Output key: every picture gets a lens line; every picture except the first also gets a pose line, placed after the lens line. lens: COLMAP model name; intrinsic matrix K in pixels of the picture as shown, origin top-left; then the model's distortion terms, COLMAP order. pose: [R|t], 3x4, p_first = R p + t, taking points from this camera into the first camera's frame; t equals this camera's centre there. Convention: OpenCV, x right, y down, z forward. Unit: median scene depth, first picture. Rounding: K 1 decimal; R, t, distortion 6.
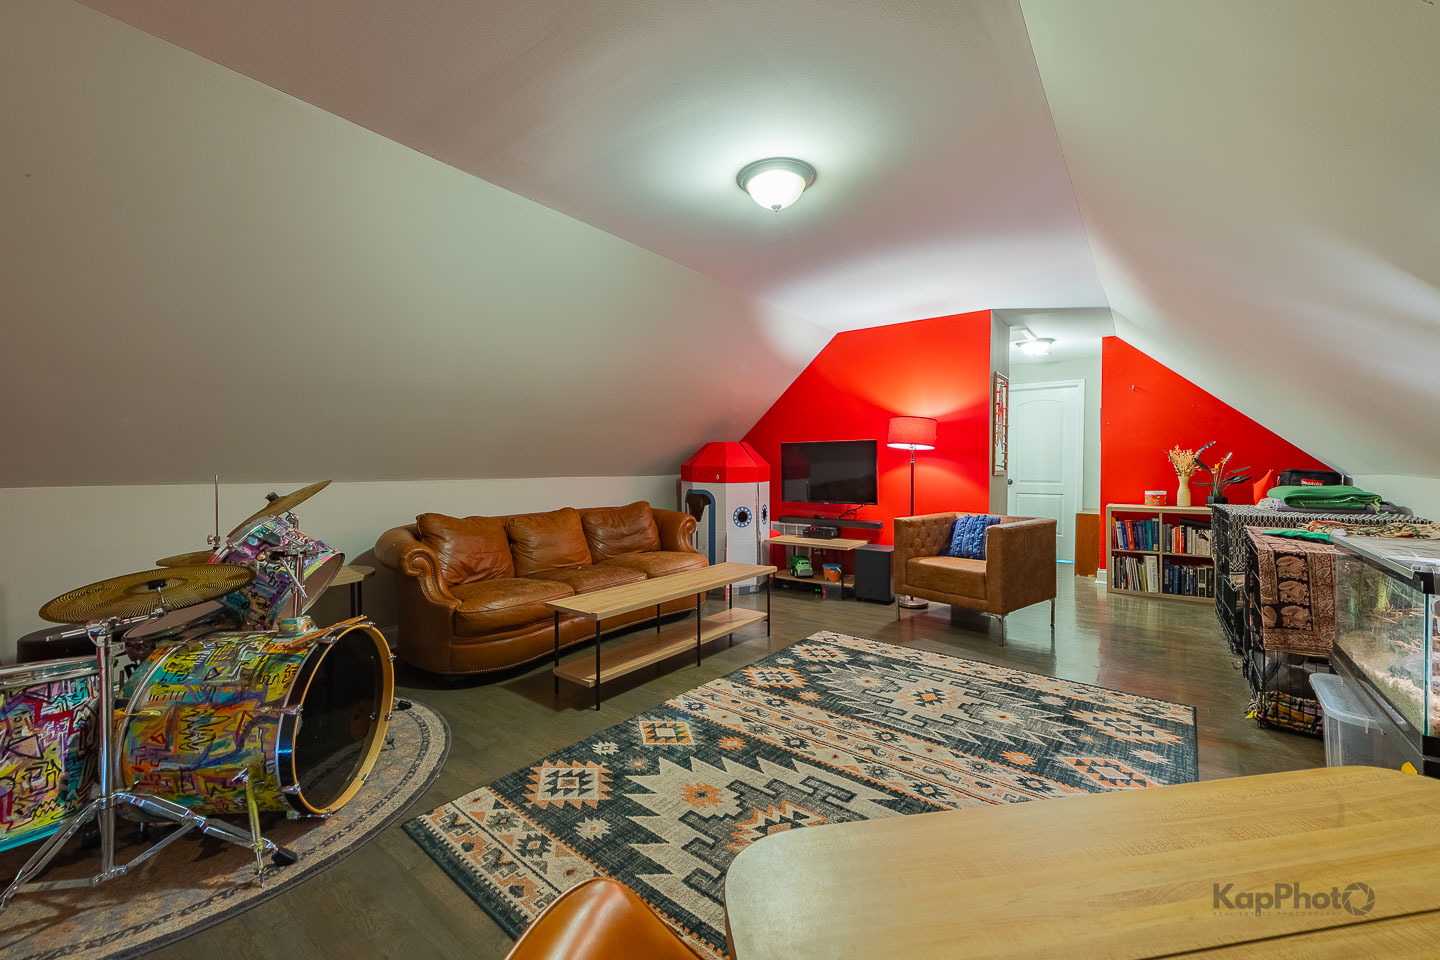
lens RADIAL K [[590.3, 0, 717.4], [0, 590.3, 472.5], [0, 0, 1]] dist [-0.000226, -0.001702]
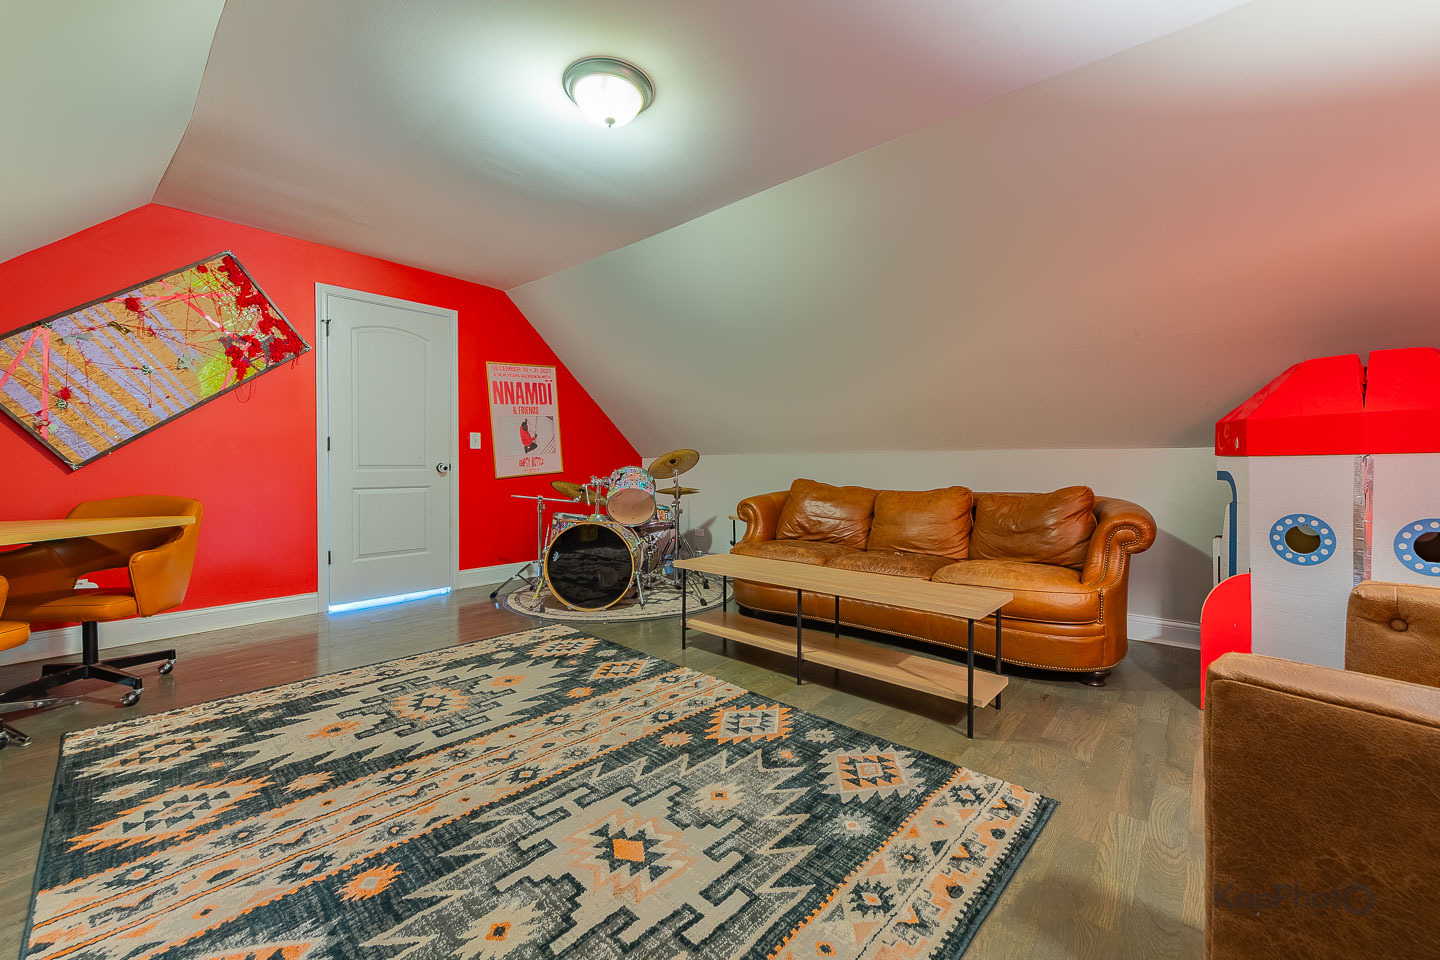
lens RADIAL K [[590.3, 0, 717.8], [0, 590.3, 468.2], [0, 0, 1]] dist [-0.000226, -0.001702]
pose [[-0.096481, 0.011350, -0.995270, 0.926397], [-0.017111, 0.999768, 0.013060, 0.053443], [0.995188, 0.018290, -0.096264, 1.223304]]
